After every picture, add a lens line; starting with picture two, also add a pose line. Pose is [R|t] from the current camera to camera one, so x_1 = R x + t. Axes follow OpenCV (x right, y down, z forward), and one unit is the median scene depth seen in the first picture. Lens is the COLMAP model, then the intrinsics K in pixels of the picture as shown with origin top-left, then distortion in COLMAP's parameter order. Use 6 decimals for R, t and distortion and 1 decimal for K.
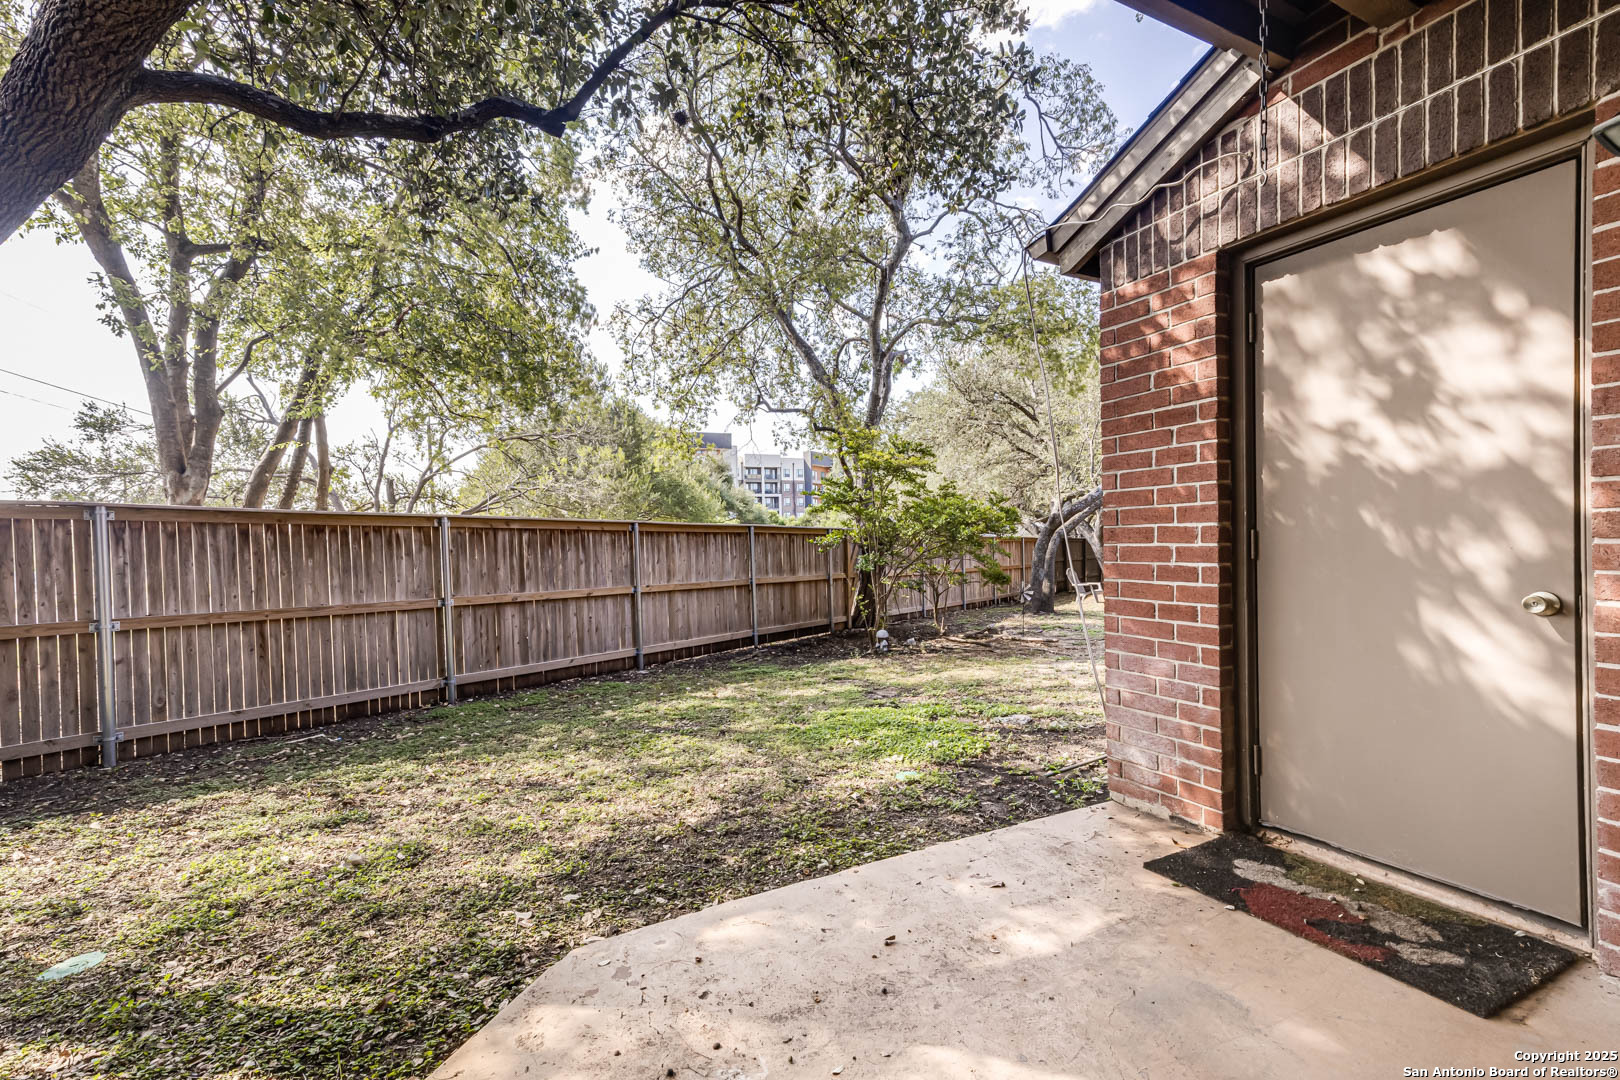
lens RADIAL K [[711.8, 0, 813.3], [0, 711.8, 548.9], [0, 0, 1]] dist [0.026823, -0.000364]
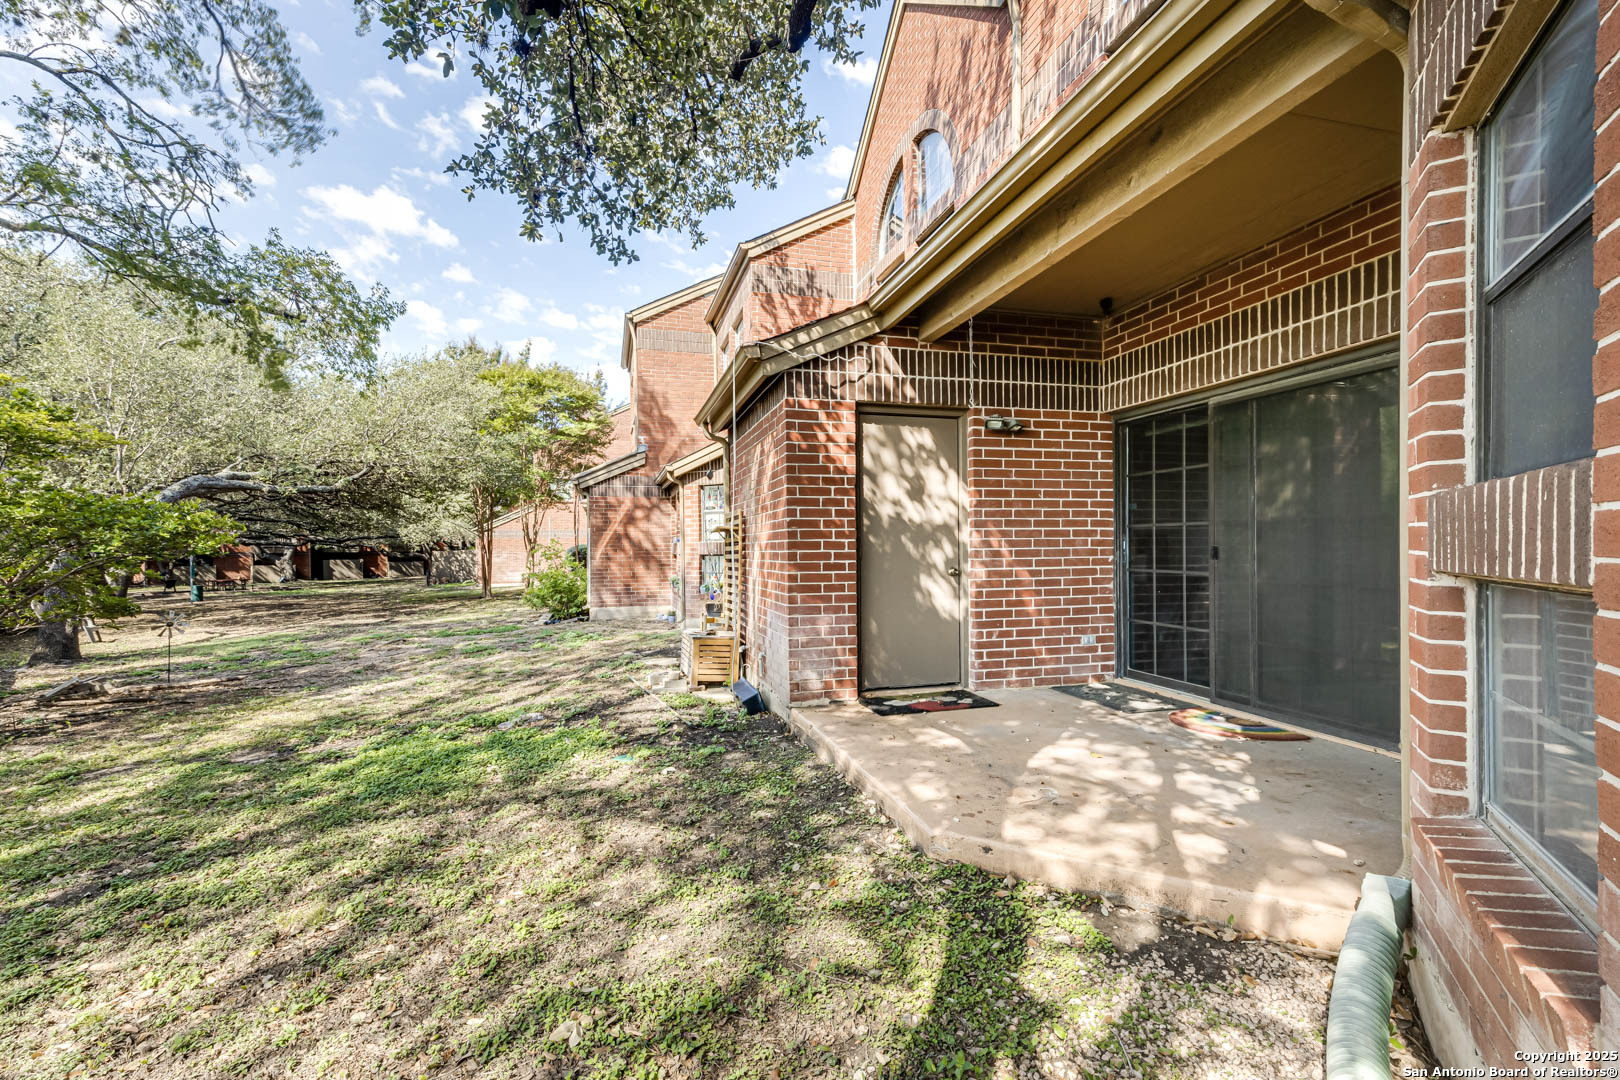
lens RADIAL K [[711.8, 0, 814.9], [0, 711.8, 543.5], [0, 0, 1]] dist [0.026823, -0.000364]
pose [[0.199968, 0.021284, 0.979571, -1.322698], [0.010178, 0.999665, -0.023798, 0.017603], [-0.979750, 0.014729, 0.199684, 0.705042]]
